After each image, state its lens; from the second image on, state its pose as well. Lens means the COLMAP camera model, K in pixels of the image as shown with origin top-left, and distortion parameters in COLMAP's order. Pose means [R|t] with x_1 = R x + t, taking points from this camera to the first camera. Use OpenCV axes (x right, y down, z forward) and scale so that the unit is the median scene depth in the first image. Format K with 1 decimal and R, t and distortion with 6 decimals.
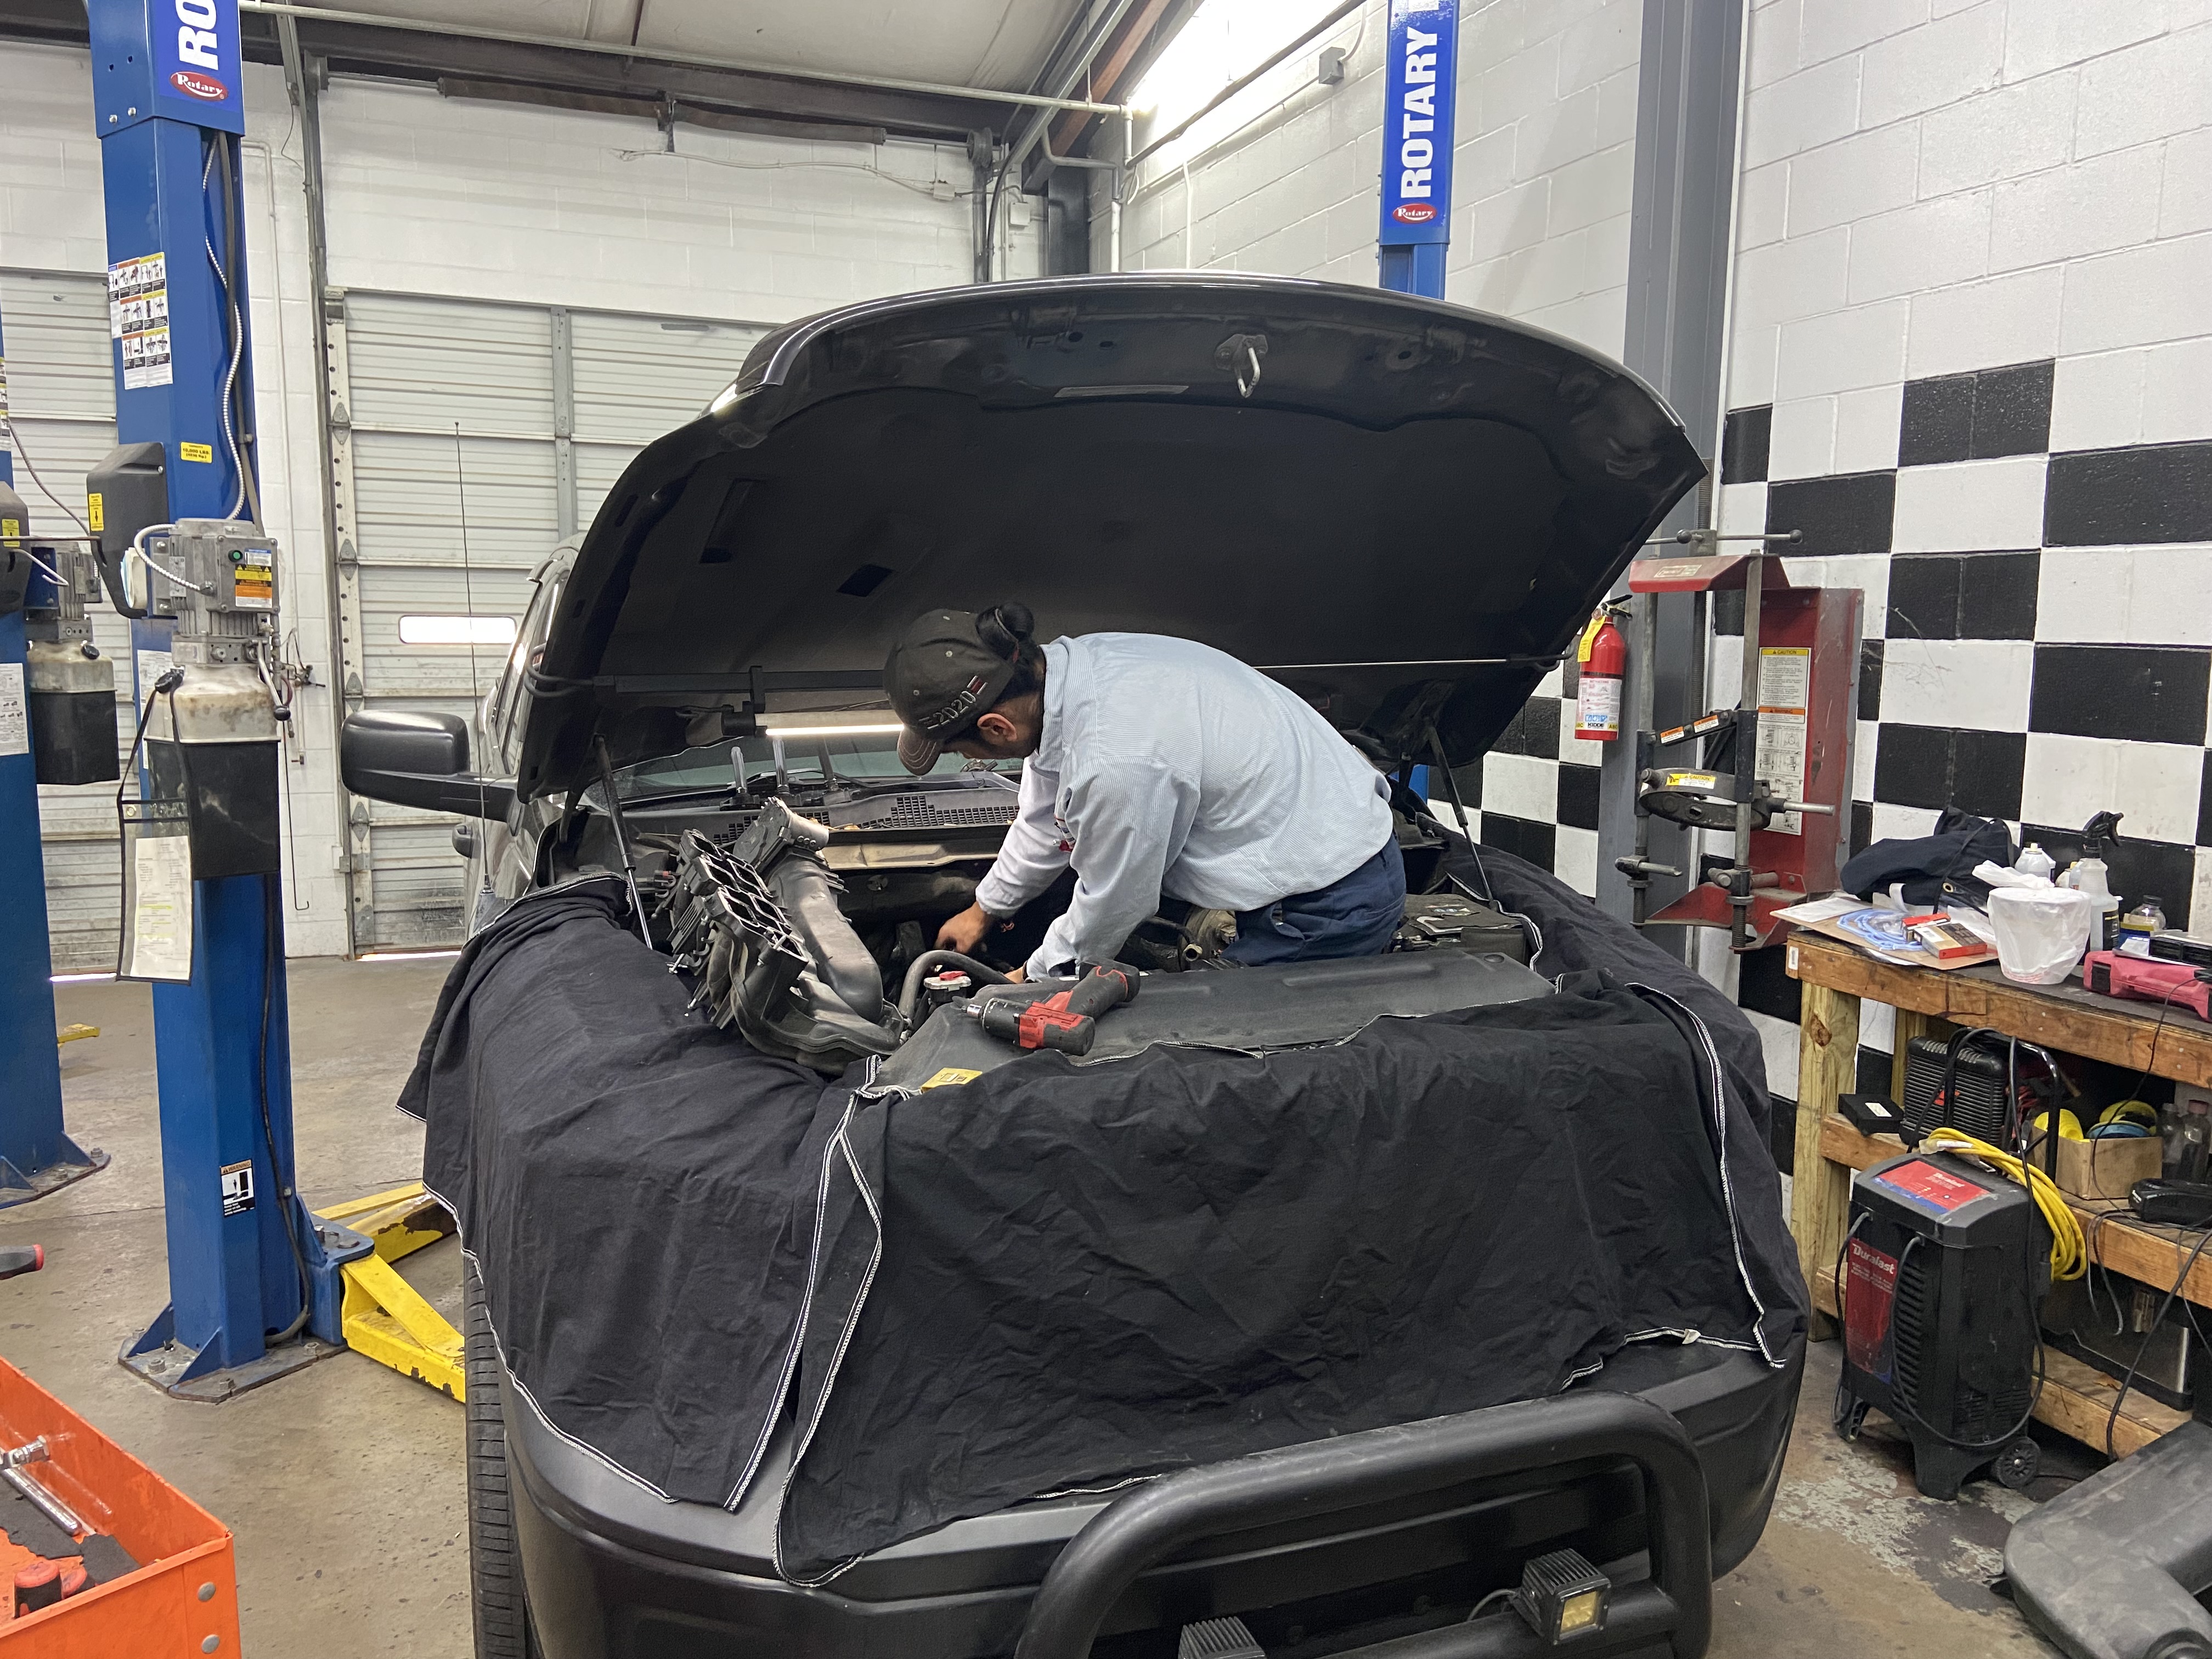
lens RADIAL K [[1671.6, 0, 1106.0], [0, 1671.6, 829.5], [0, 0, 1]] dist [0.119158, -0.146540]
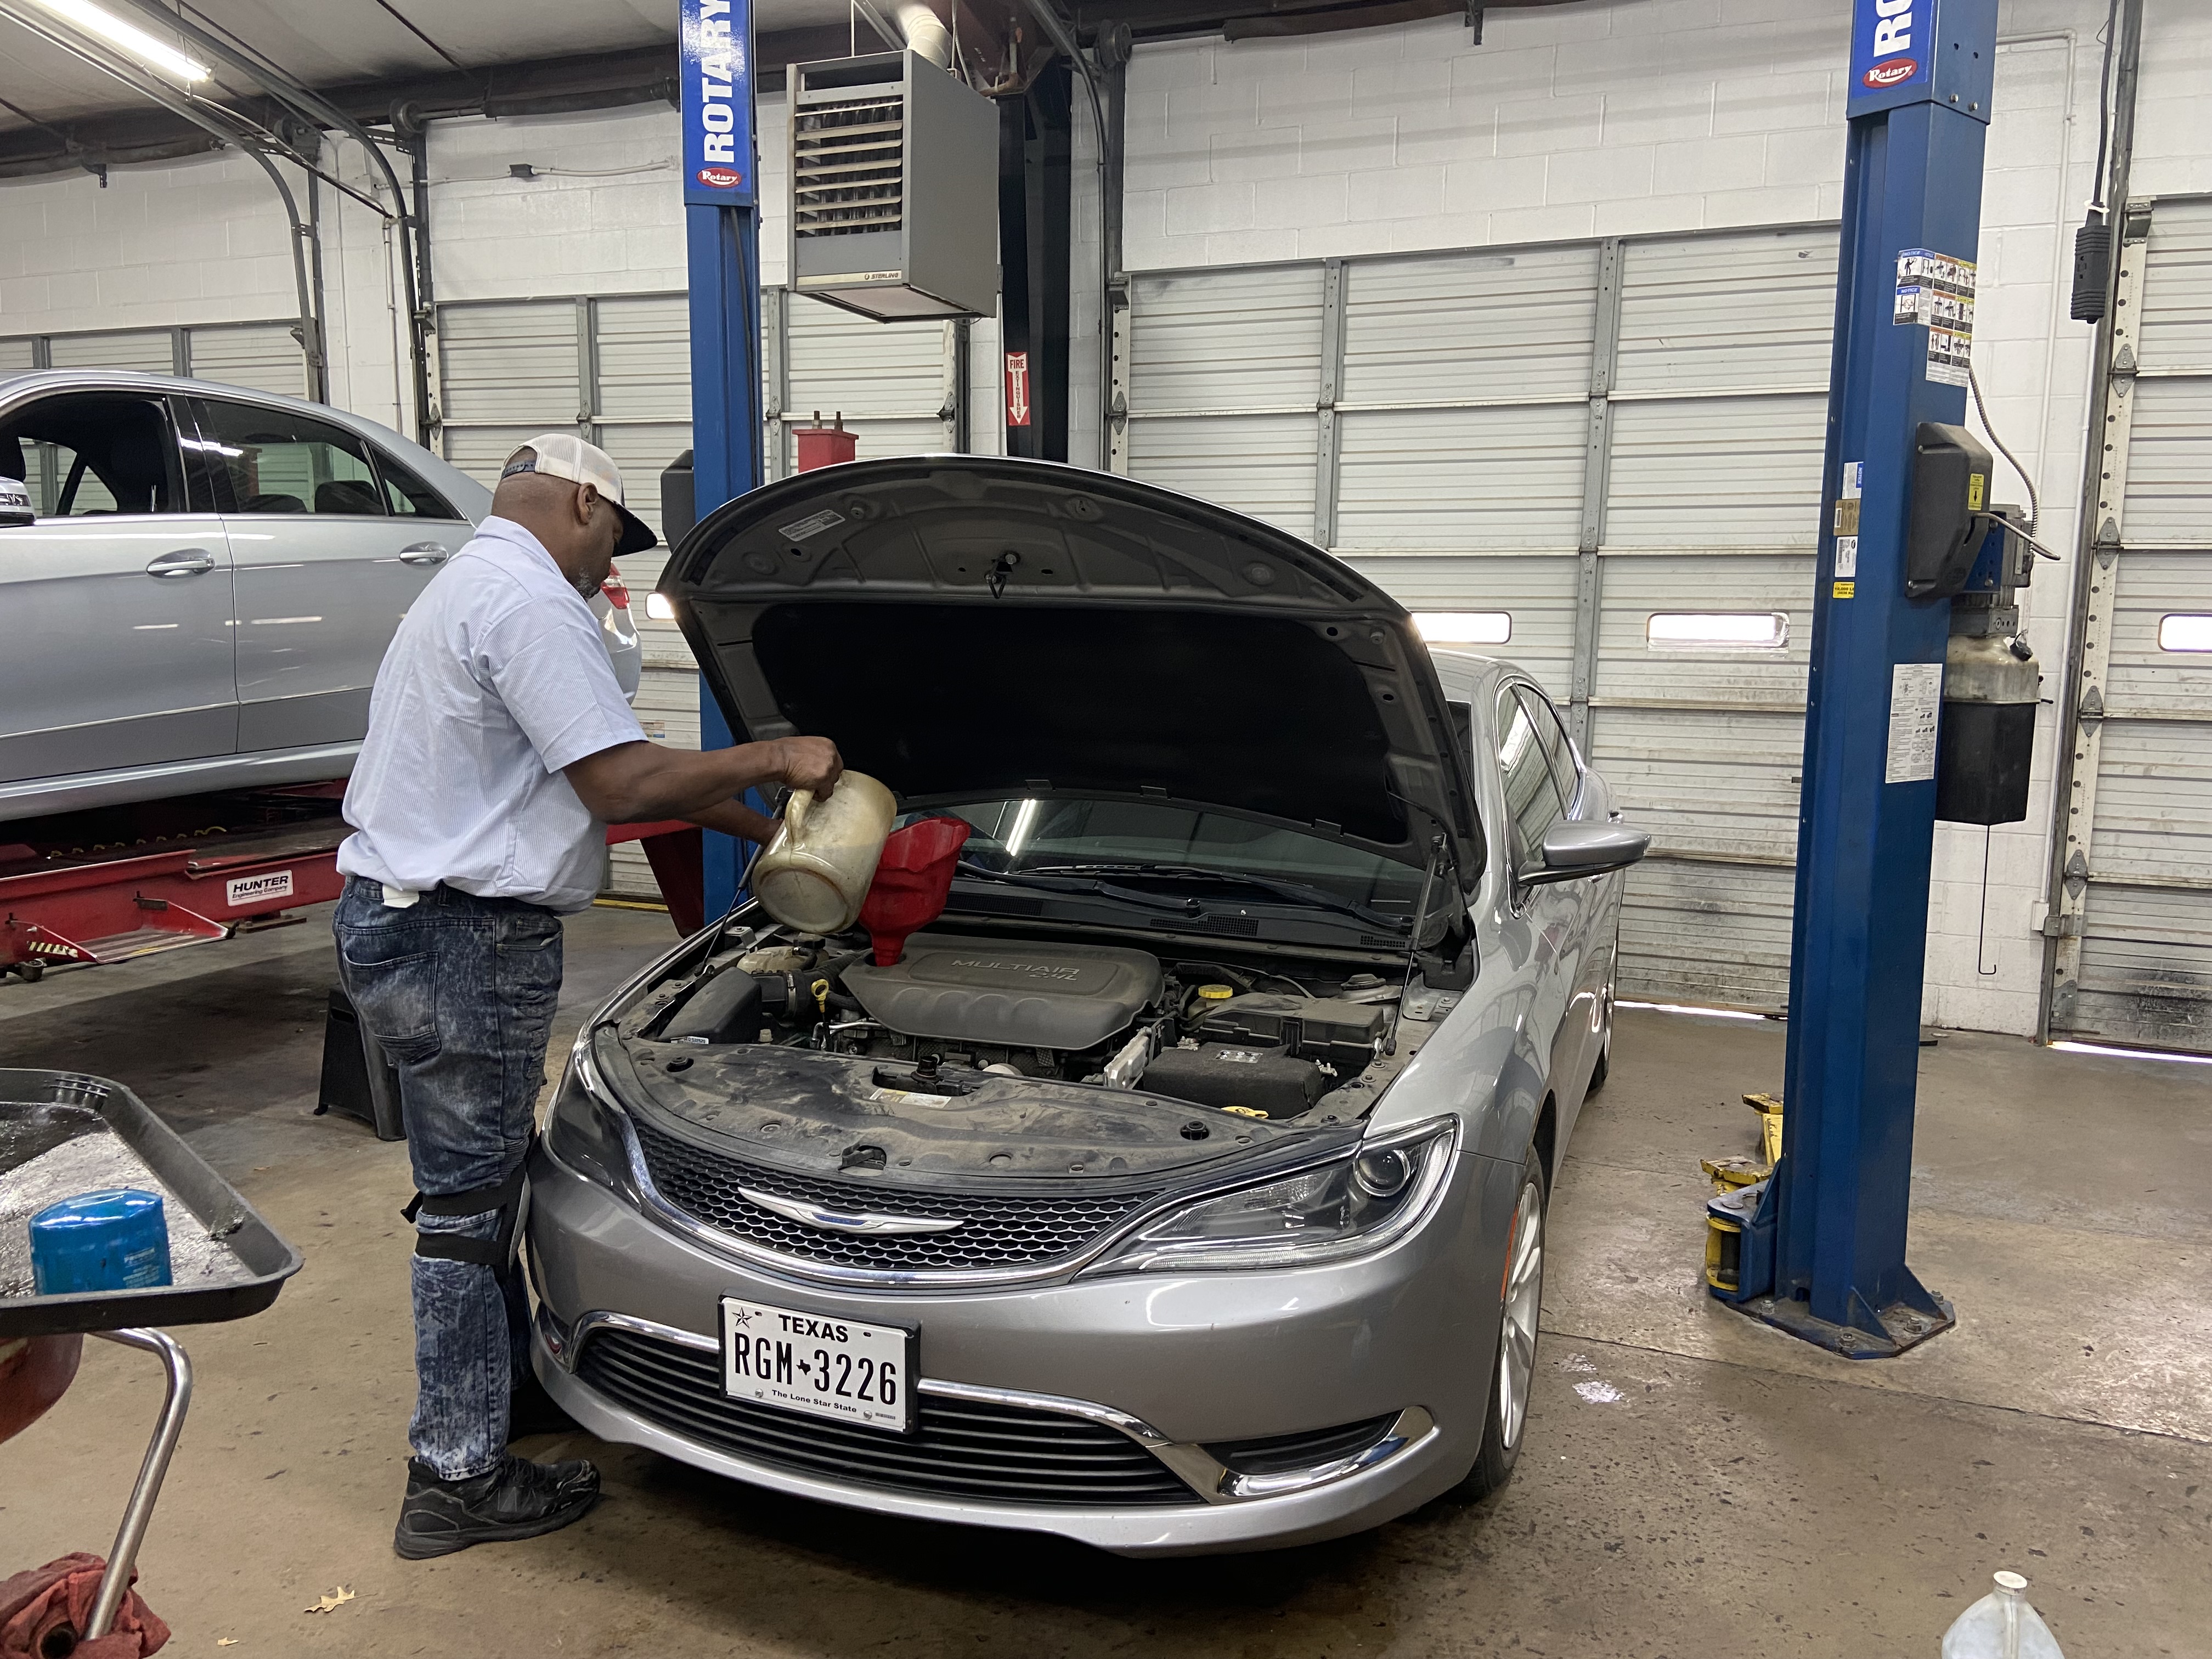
lens RADIAL K [[1671.6, 0, 1106.0], [0, 1671.6, 829.5], [0, 0, 1]] dist [0.119158, -0.146540]
pose [[0.731596, 0.092066, -0.675493, -0.236752], [-0.097552, 0.994780, 0.029930, -0.005321], [0.674722, 0.043999, 0.736759, 0.110438]]
